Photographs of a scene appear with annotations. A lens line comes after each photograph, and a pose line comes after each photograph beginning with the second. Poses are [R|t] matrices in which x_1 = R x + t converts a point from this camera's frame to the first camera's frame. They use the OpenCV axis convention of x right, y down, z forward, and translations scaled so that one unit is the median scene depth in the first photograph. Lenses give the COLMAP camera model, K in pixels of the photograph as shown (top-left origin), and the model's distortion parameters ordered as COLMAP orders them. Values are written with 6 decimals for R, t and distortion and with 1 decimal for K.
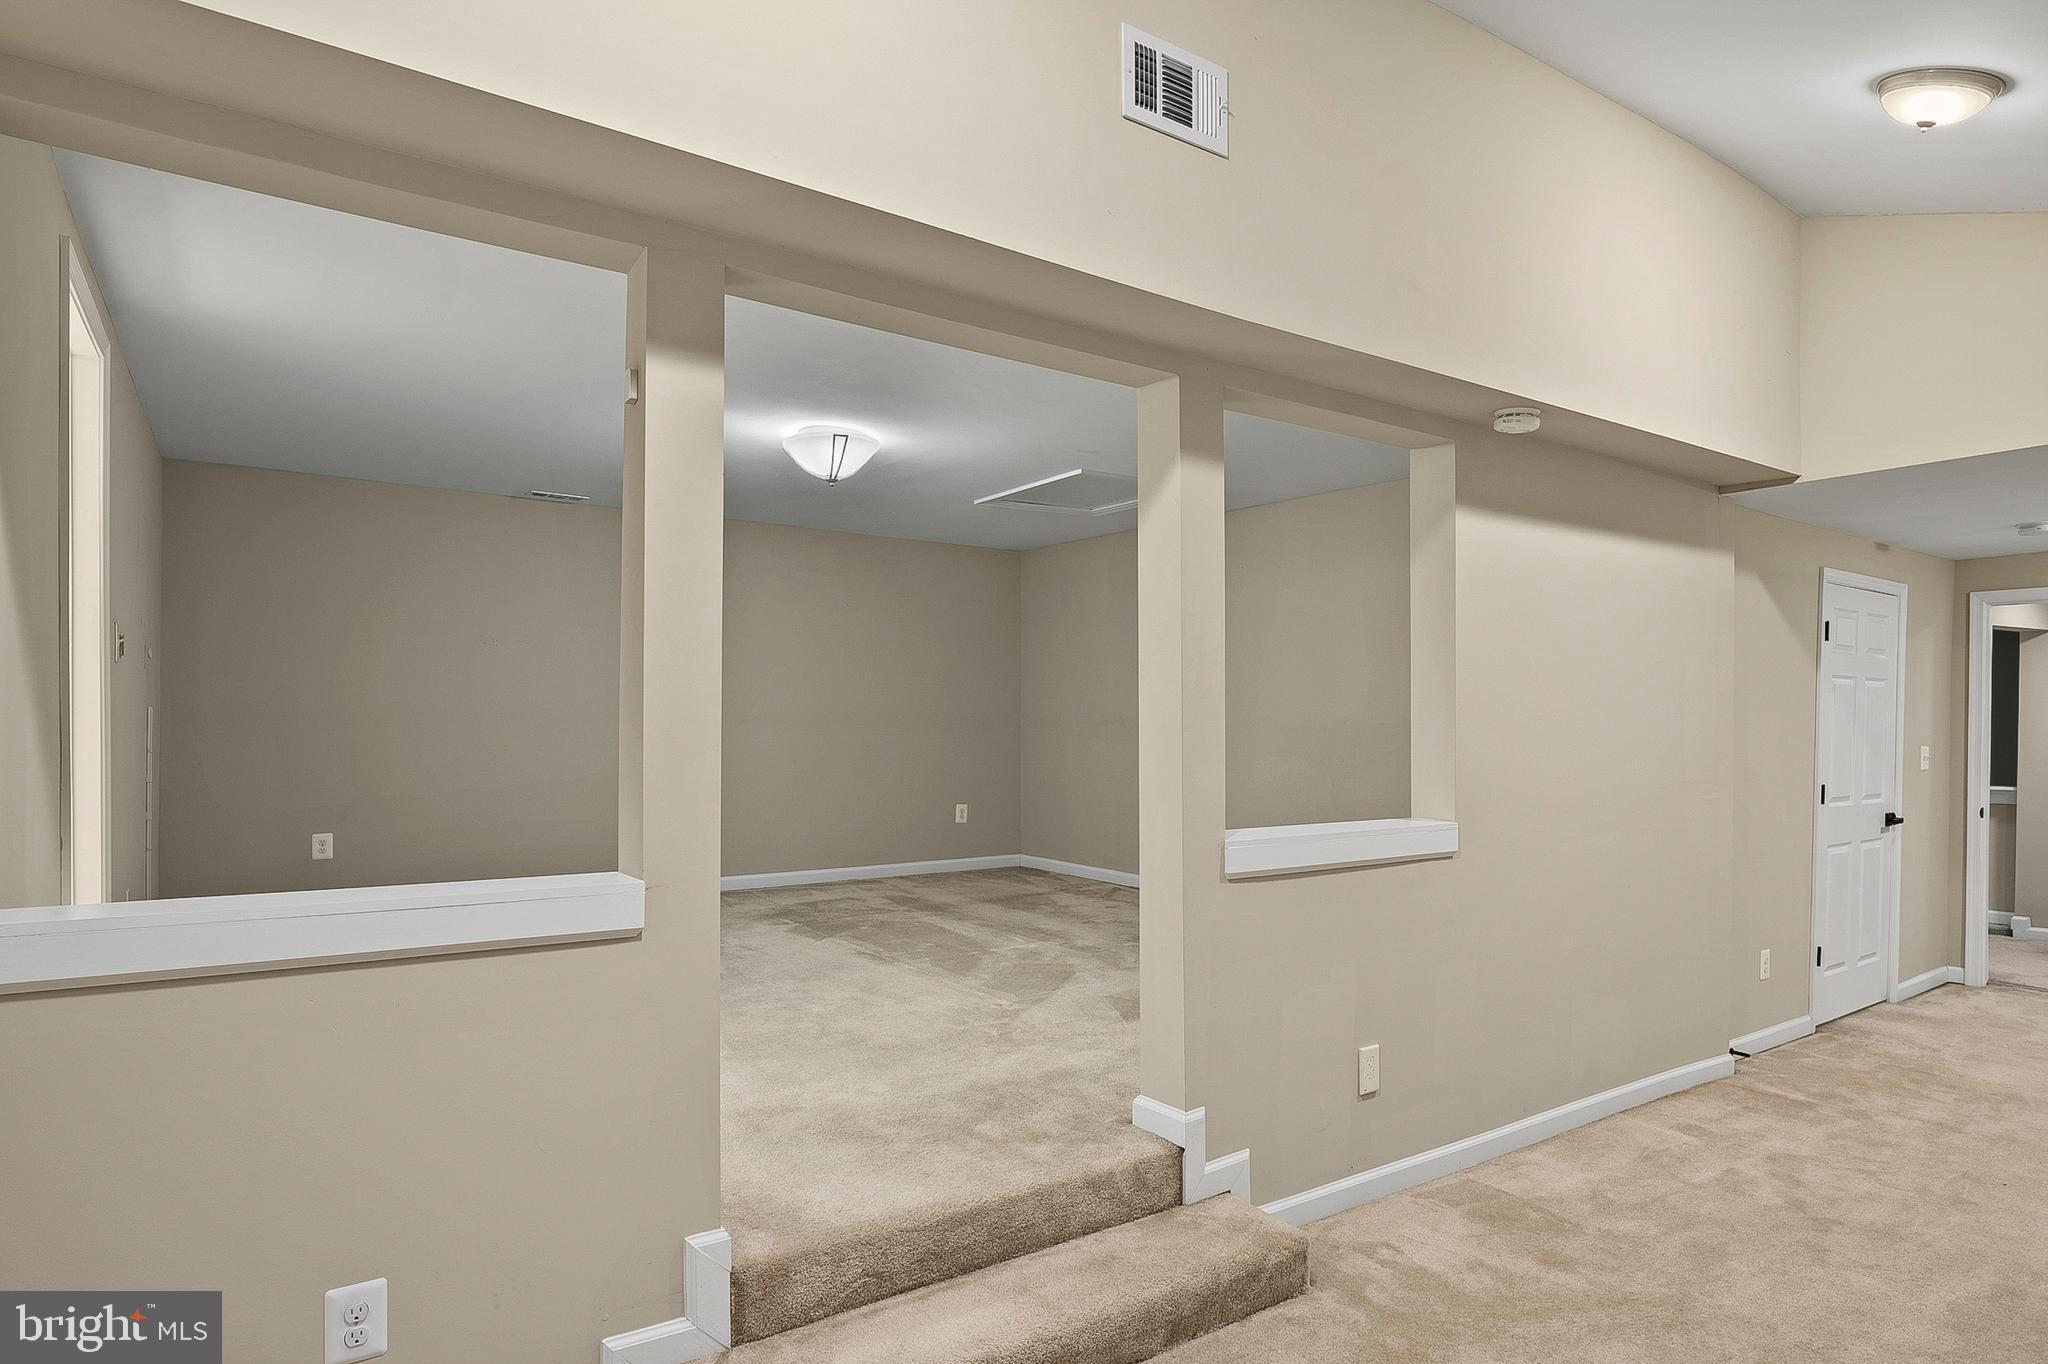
lens RADIAL K [[1120.7, 0, 1001.9], [0, 1120.7, 614.4], [0, 0, 1]] dist [-0.001256, -0.000327]
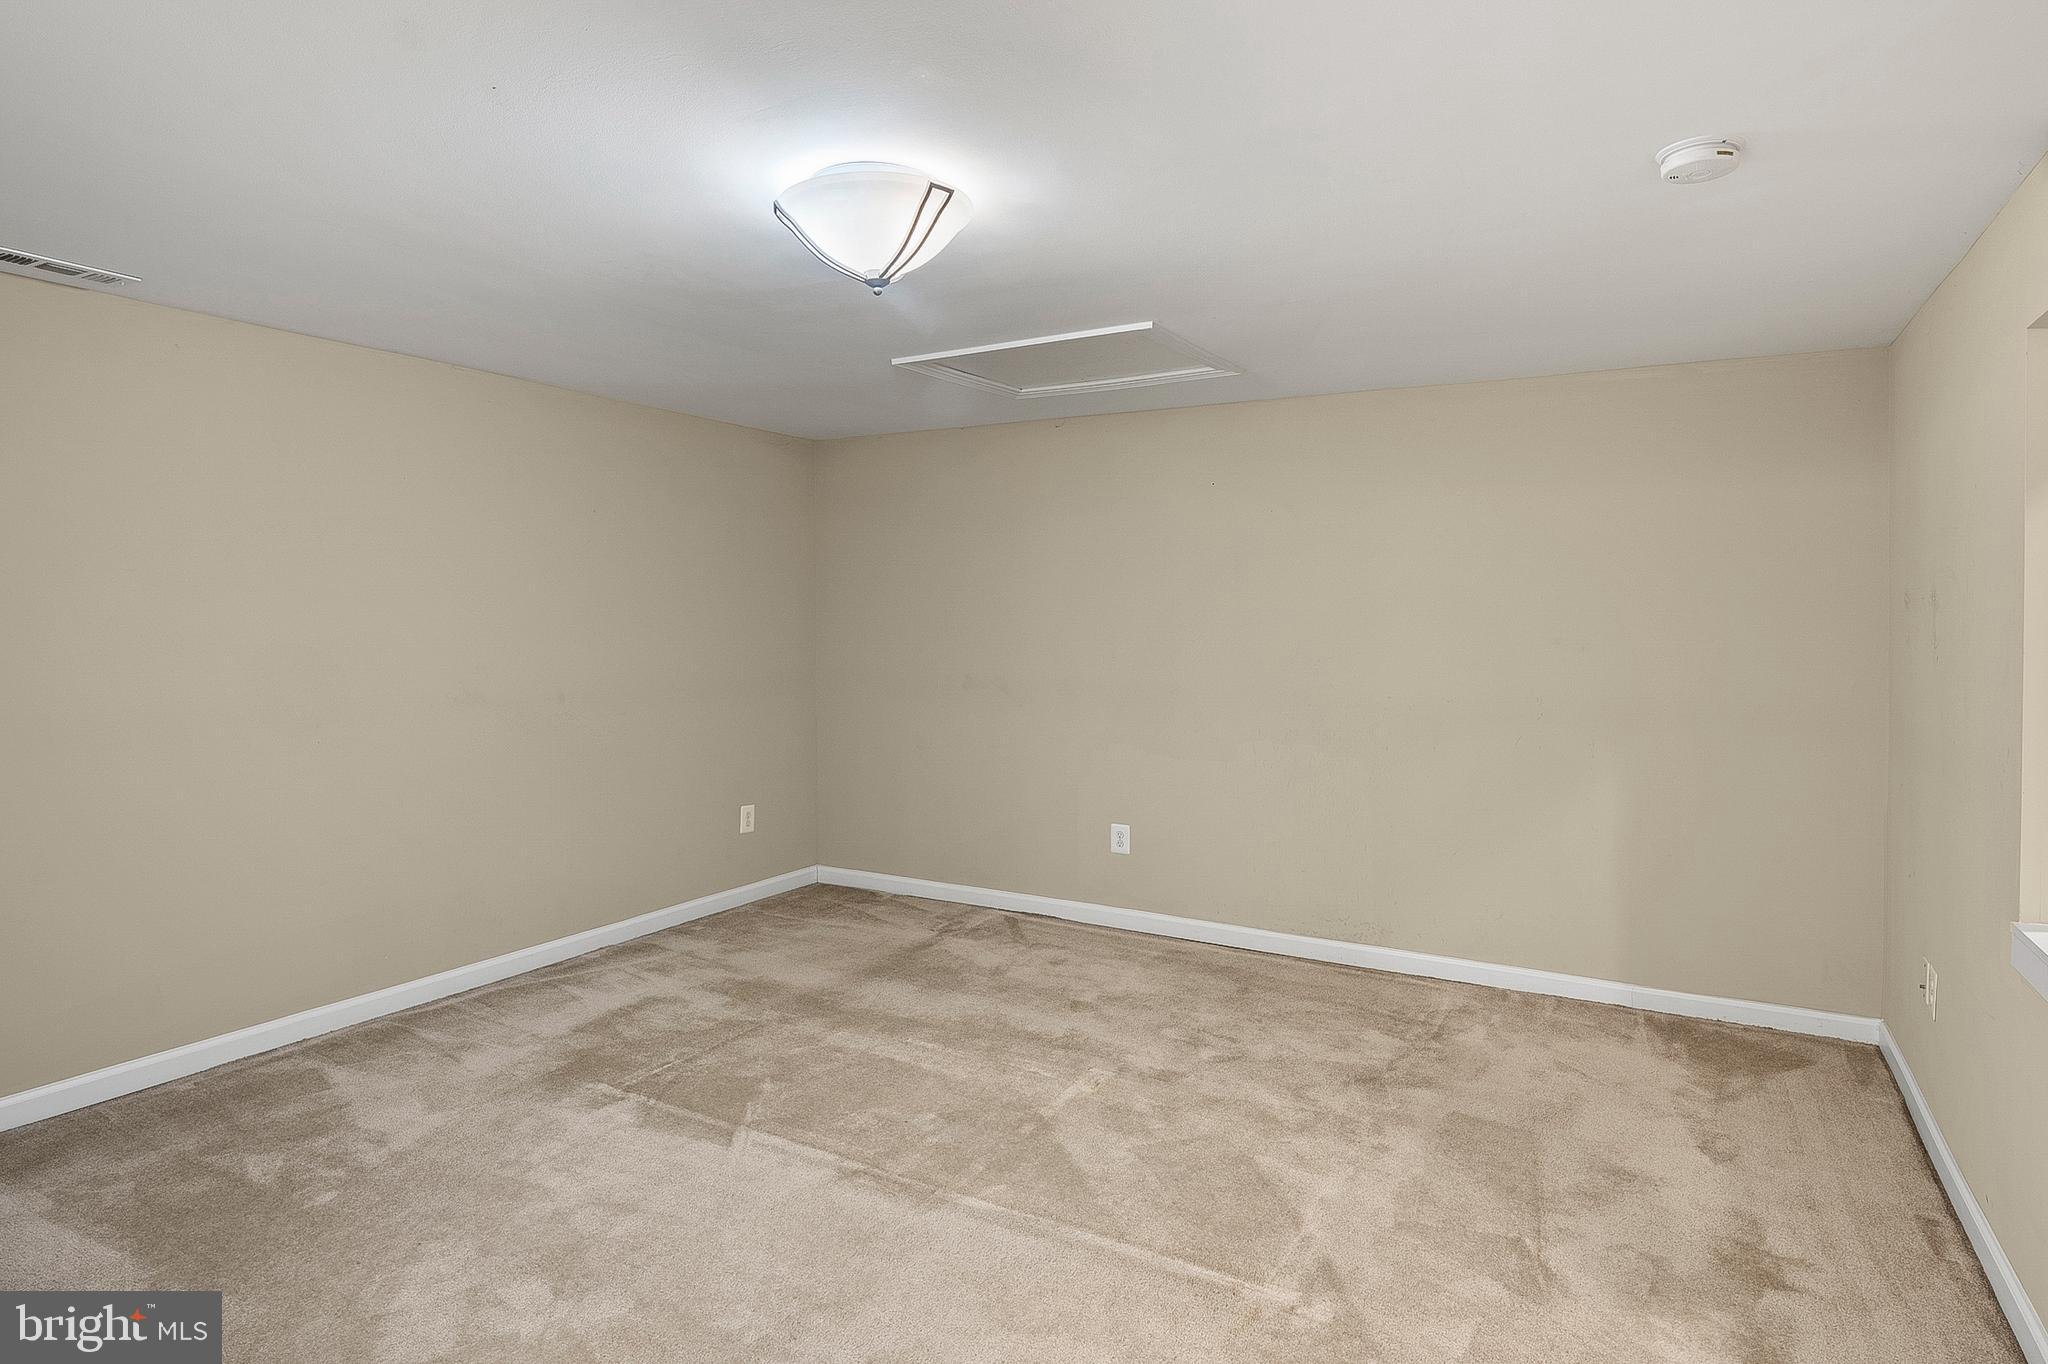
lens RADIAL K [[1133.6, 0, 1024.5], [0, 1133.6, 565.0], [0, 0, 1]] dist [-0.003306, -0.000869]
pose [[0.902659, 0.015053, 0.430093, -0.217270], [-0.034466, 0.998706, 0.037383, -0.011319], [-0.428974, -0.048568, 0.902010, 0.365035]]
